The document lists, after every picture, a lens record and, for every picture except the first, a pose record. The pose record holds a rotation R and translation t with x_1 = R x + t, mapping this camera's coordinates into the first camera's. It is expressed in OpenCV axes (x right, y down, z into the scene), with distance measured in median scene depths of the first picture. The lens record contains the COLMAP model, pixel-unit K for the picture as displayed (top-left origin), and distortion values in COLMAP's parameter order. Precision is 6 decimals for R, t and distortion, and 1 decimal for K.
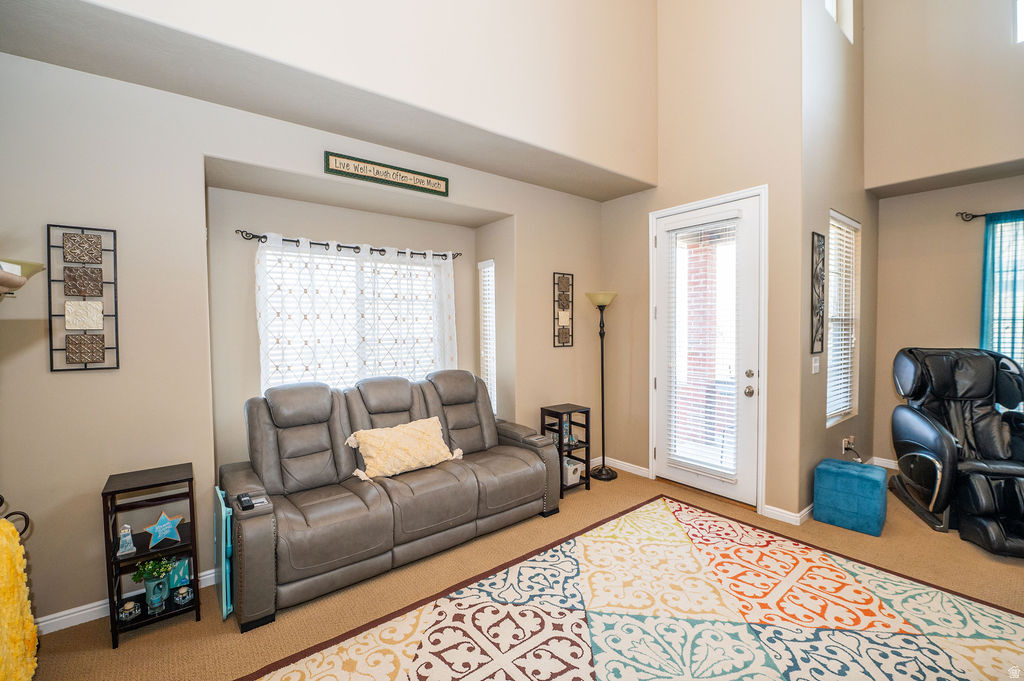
lens RADIAL K [[428.5, 0, 514.1], [0, 428.5, 337.2], [0, 0, 1]] dist [-0.017071, -0.000749]
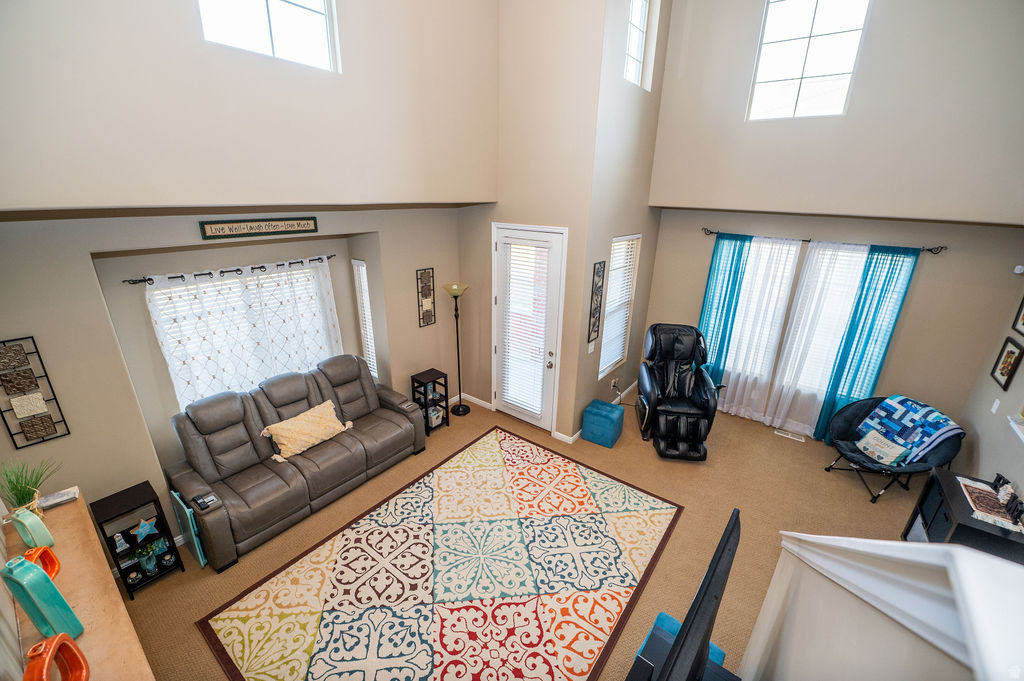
lens RADIAL K [[405.1, 0, 512.5], [0, 405.1, 337.8], [0, 0, 1]] dist [-0.016931, -0.000783]
pose [[0.969114, -0.058522, 0.239567, 0.102680], [-0.018836, 0.951031, 0.308520, -0.488212], [-0.245891, -0.303503, 0.920556, -0.310528]]
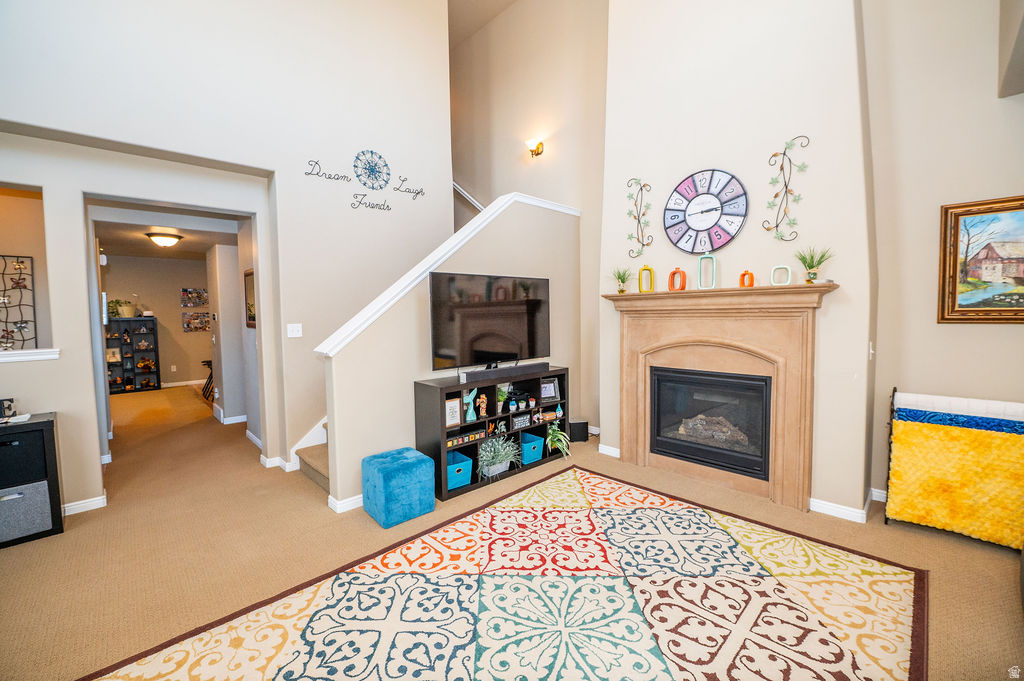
lens RADIAL K [[416.3, 0, 515.1], [0, 416.3, 335.9], [0, 0, 1]] dist [-0.017787, -0.000634]
pose [[-0.994111, 0.027051, -0.104936, 0.398022], [0.018211, 0.996274, 0.084296, -0.023427], [0.106825, 0.081889, -0.990900, 1.243565]]
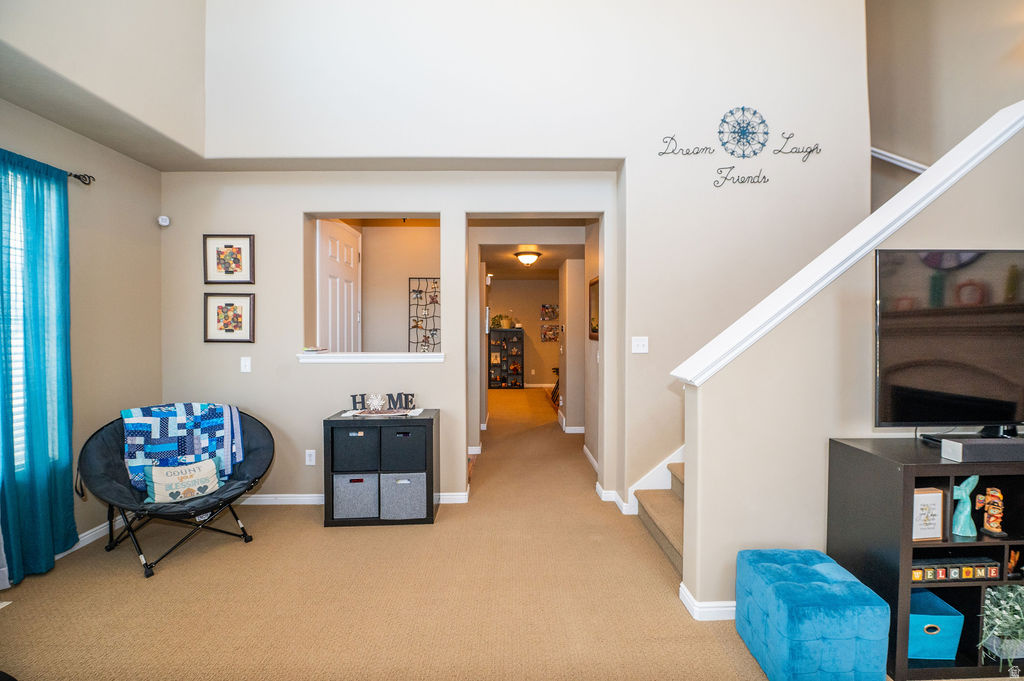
lens RADIAL K [[402.7, 0, 517.2], [0, 402.7, 337.0], [0, 0, 1]] dist [-0.020152, -0.000348]
pose [[-0.800979, -0.001076, 0.598692, 0.589726], [0.024340, 0.999113, 0.034361, -0.006036], [-0.598198, 0.042095, -0.800242, 0.885962]]
